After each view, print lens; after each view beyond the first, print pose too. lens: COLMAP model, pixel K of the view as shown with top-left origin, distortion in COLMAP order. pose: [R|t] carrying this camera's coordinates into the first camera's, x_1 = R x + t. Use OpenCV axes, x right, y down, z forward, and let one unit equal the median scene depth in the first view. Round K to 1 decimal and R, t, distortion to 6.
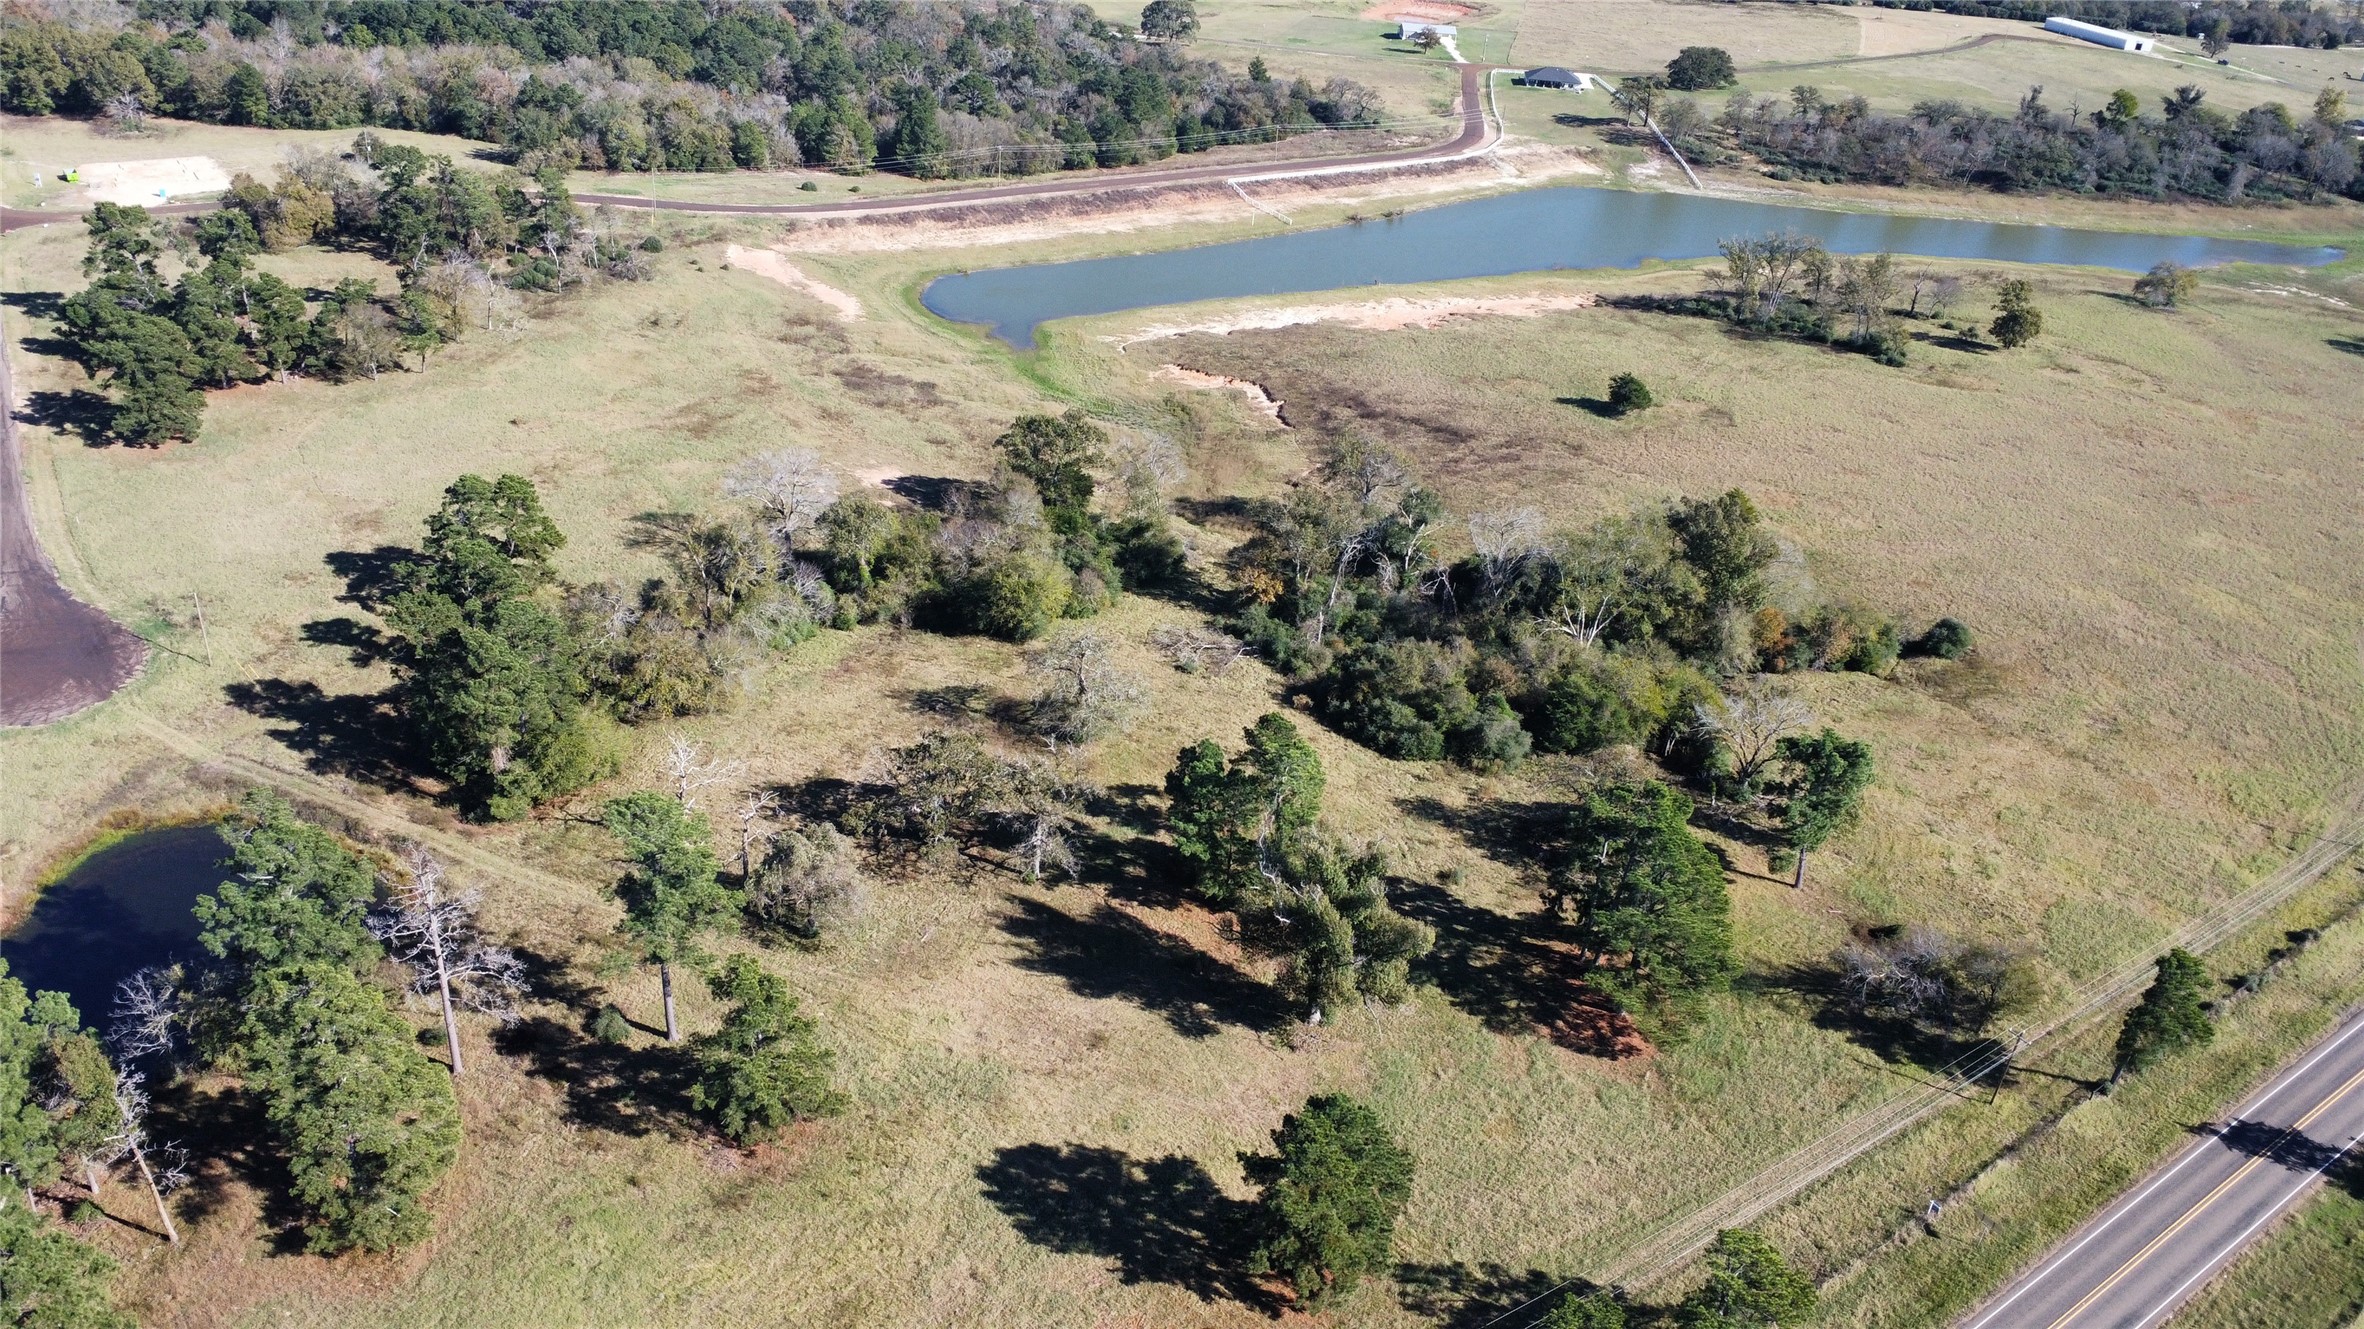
lens RADIAL K [[1708.2, 0, 1184.4], [0, 1708.2, 659.6], [0, 0, 1]] dist [-0.014087, -0.035618]
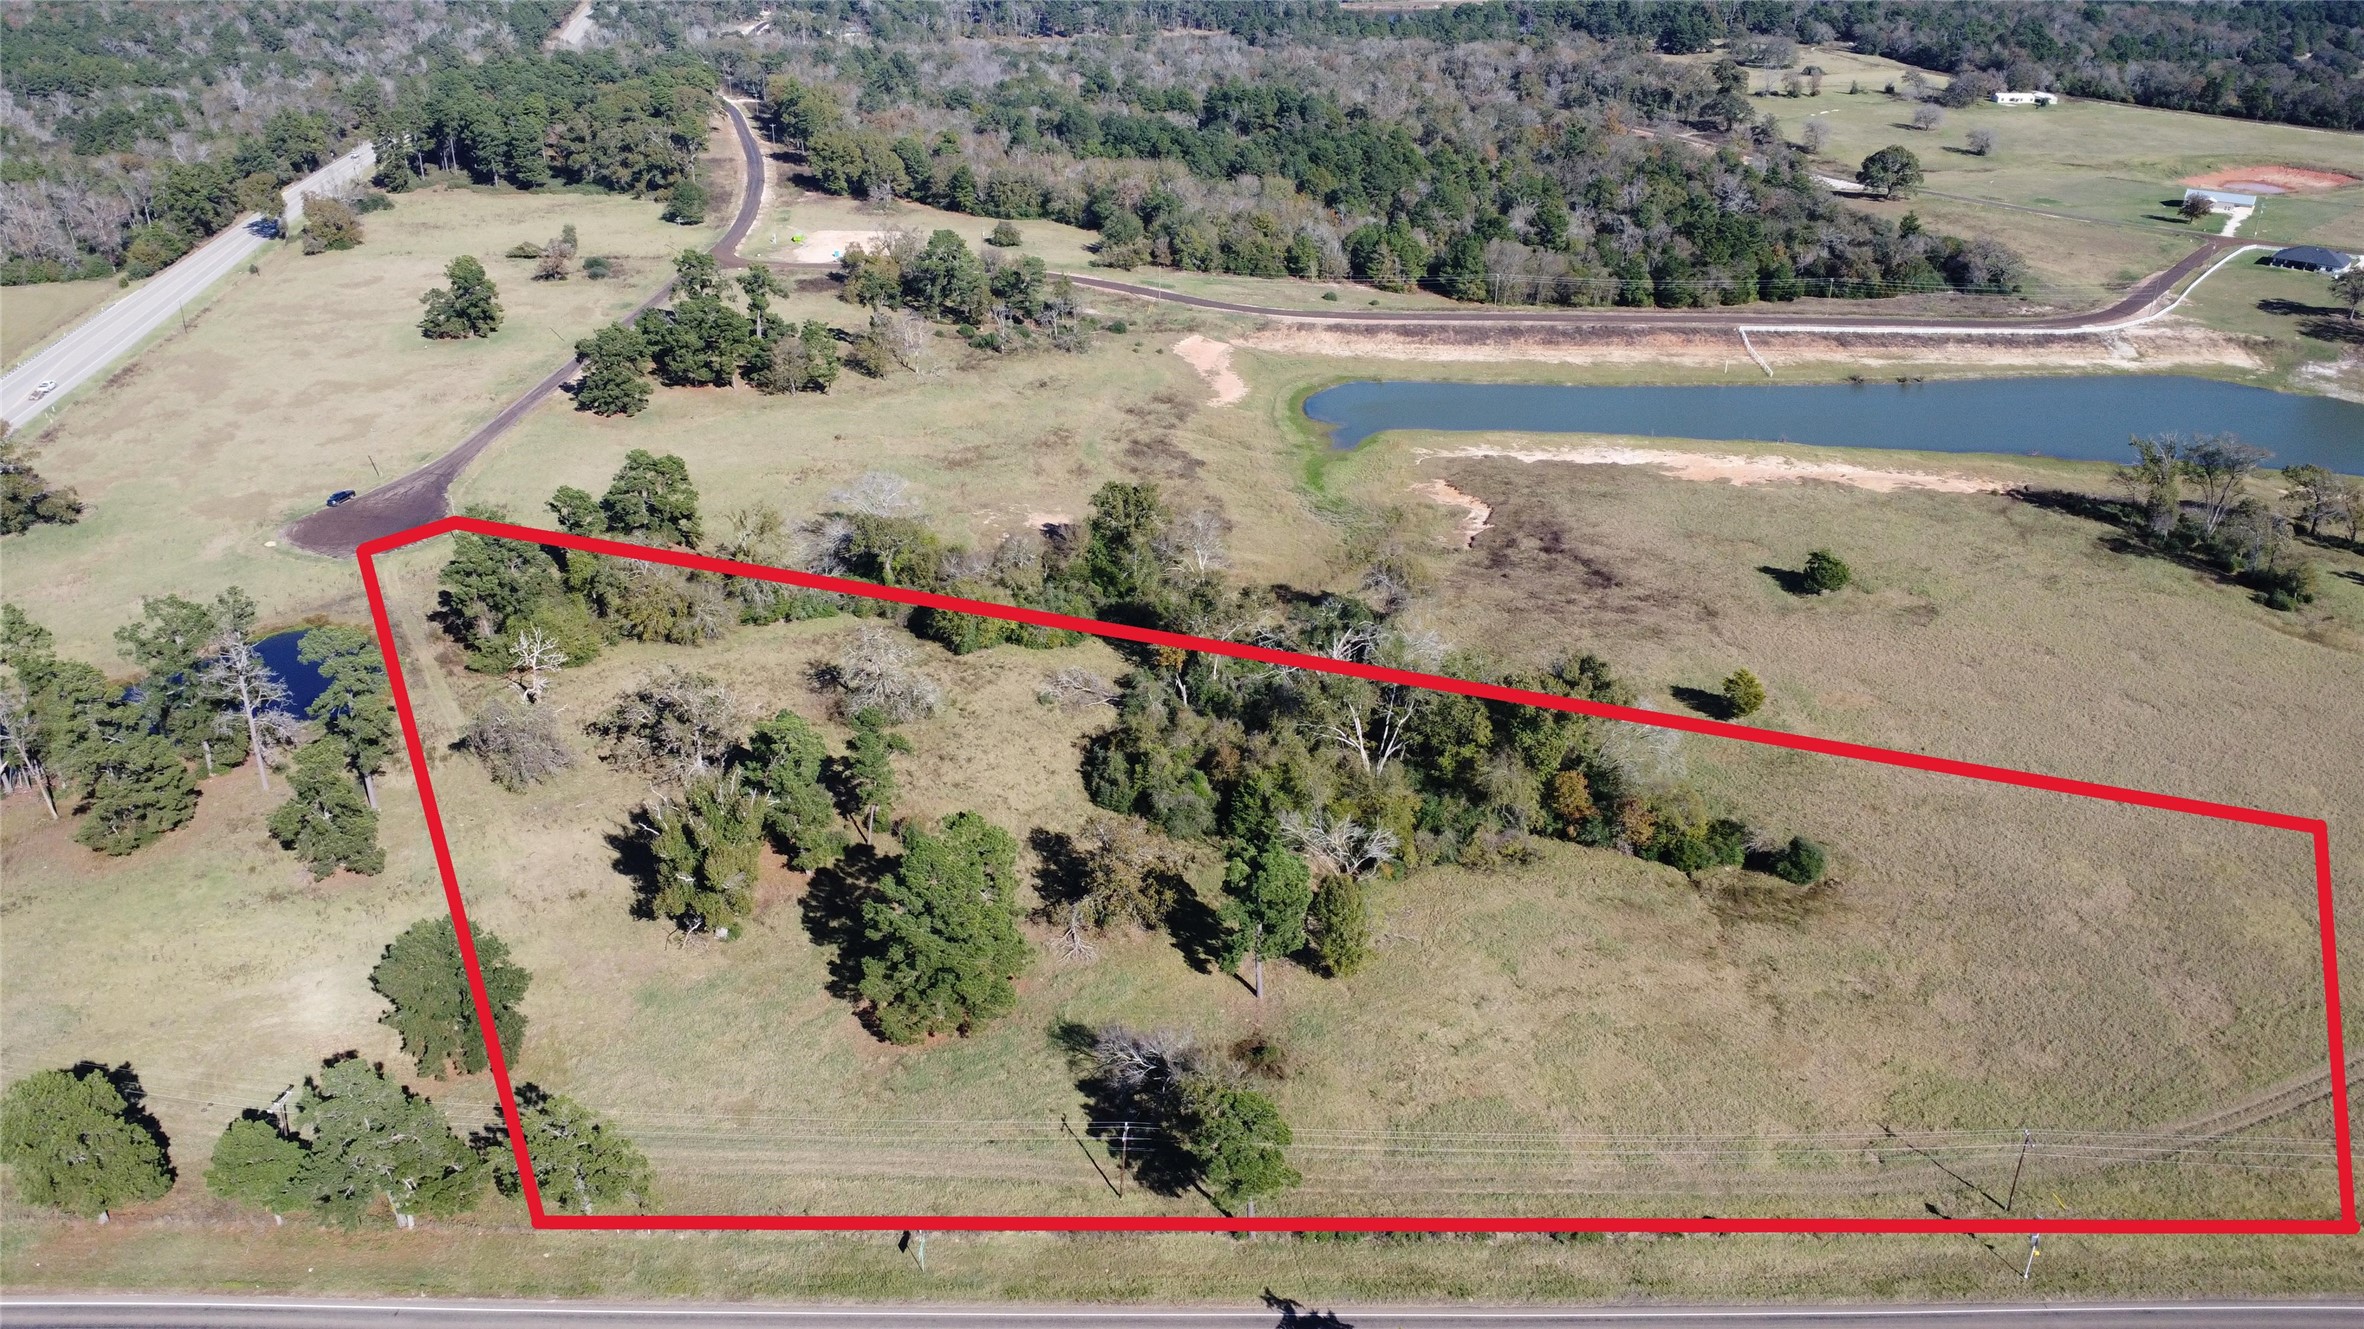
lens RADIAL K [[1708.2, 0, 1184.4], [0, 1708.2, 659.6], [0, 0, 1]] dist [-0.014087, -0.035618]
pose [[0.821032, 0.192852, -0.537322, 0.371609], [-0.232599, 0.972552, -0.006352, -0.019338], [0.521349, 0.130196, 0.843353, 0.046108]]
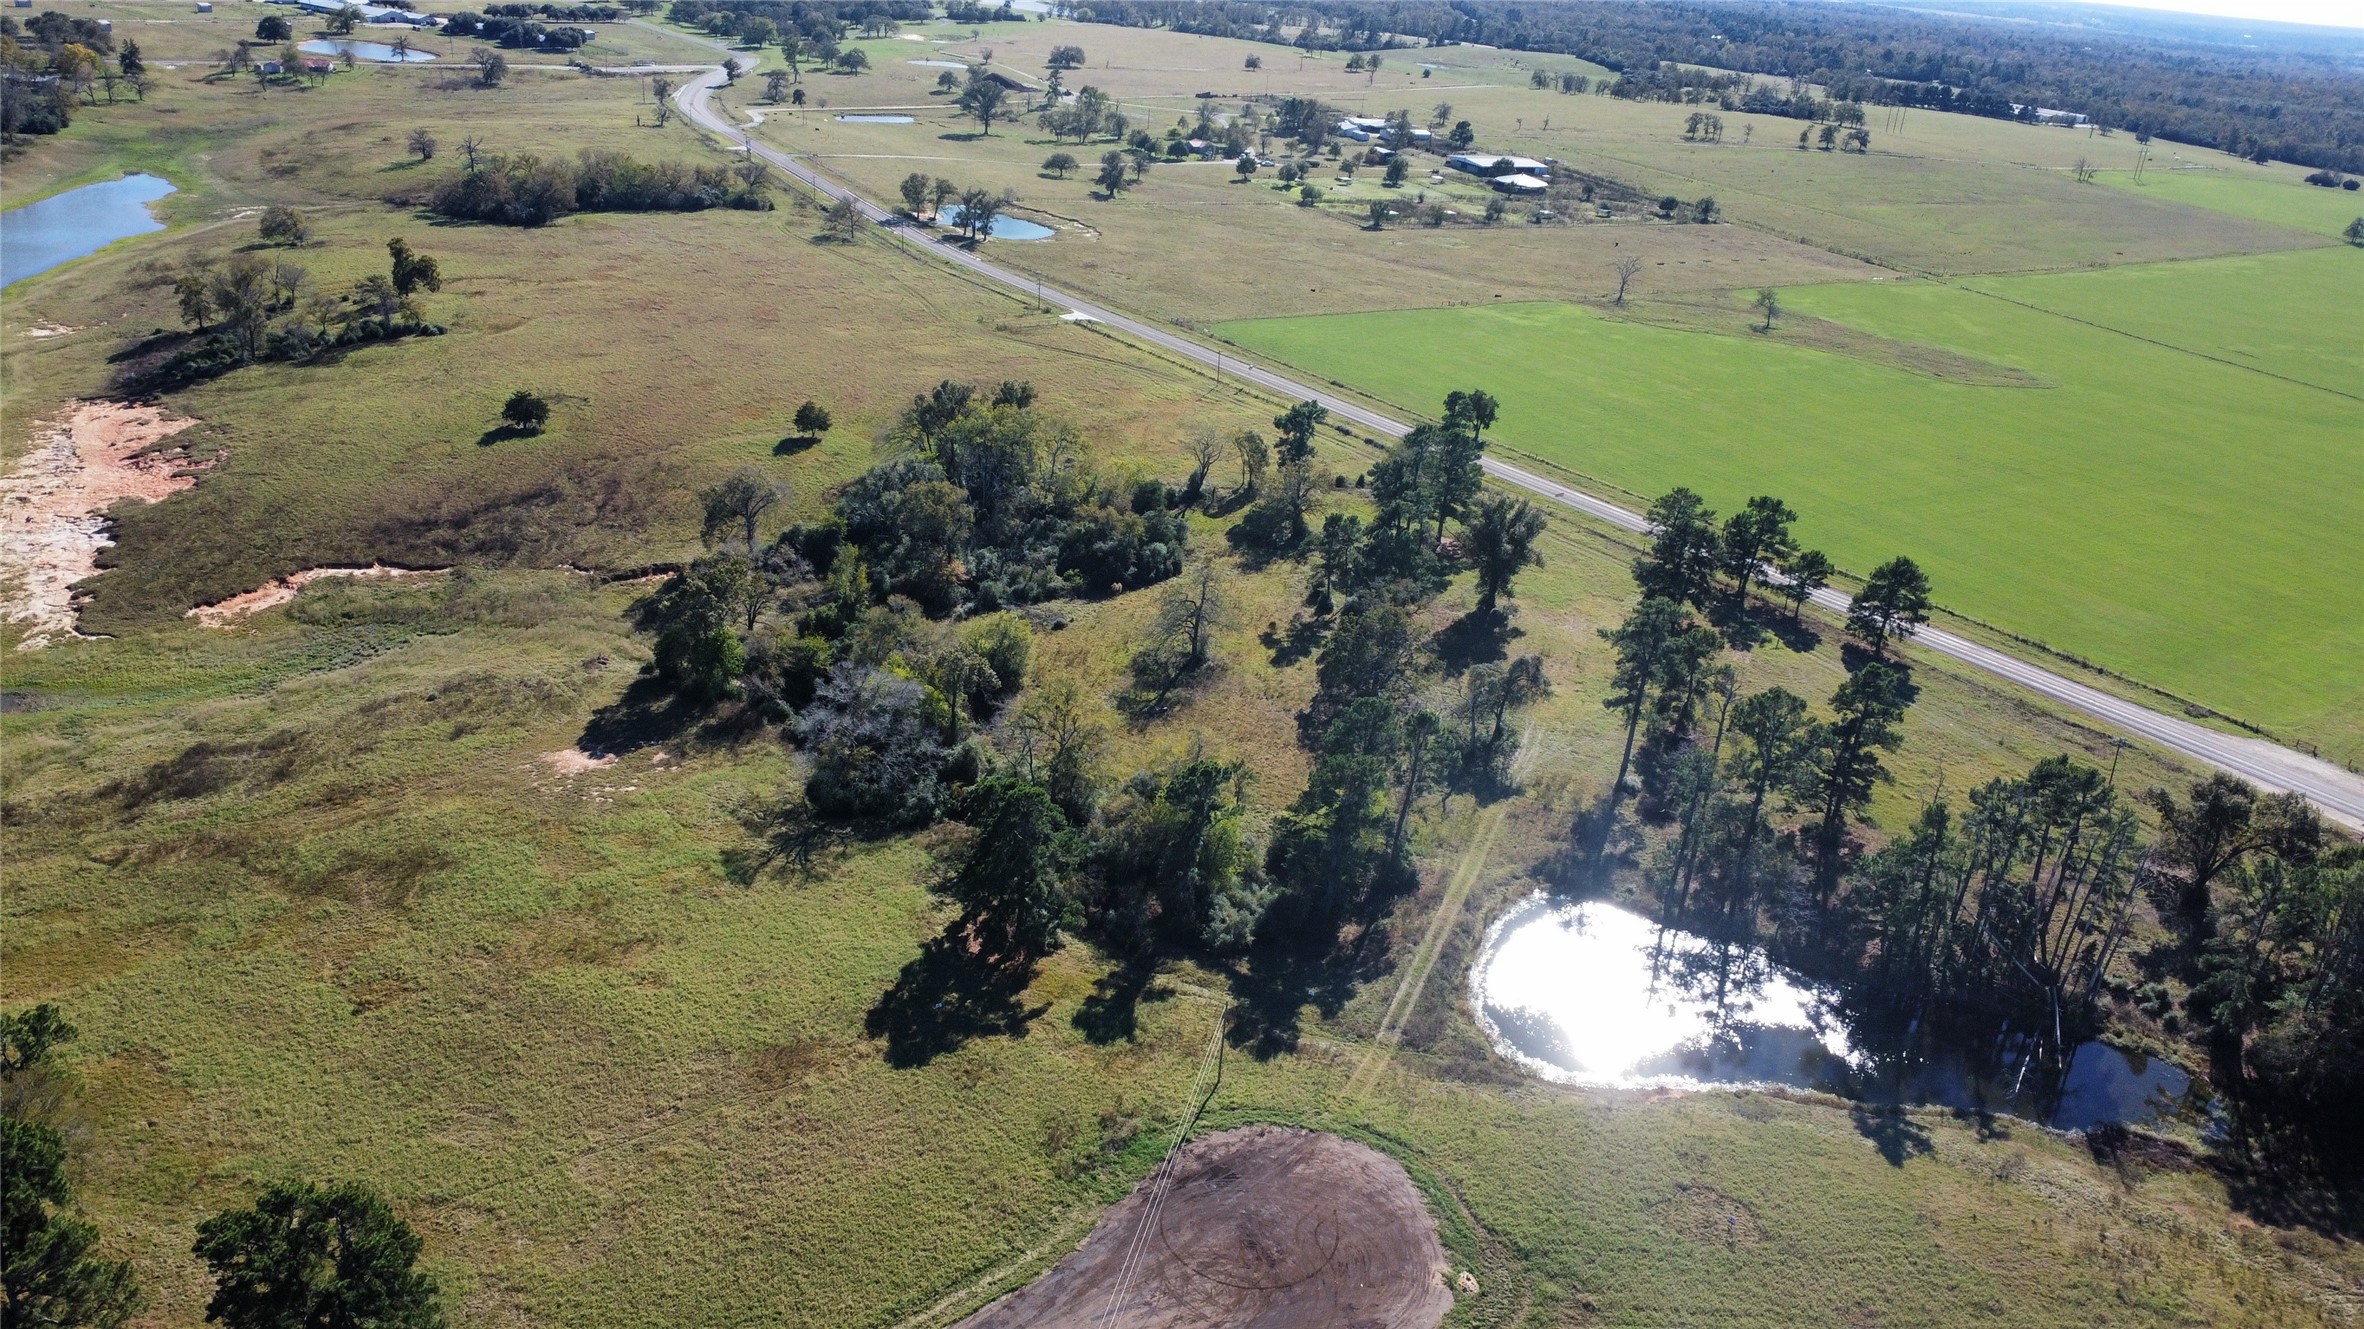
lens RADIAL K [[1708.2, 0, 1184.4], [0, 1708.2, 659.6], [0, 0, 1]] dist [-0.014087, -0.035618]
pose [[-0.038148, -0.472884, 0.880298, -0.595111], [0.400773, 0.799744, 0.446979, -0.265506], [-0.915383, 0.369851, 0.159011, 0.397741]]
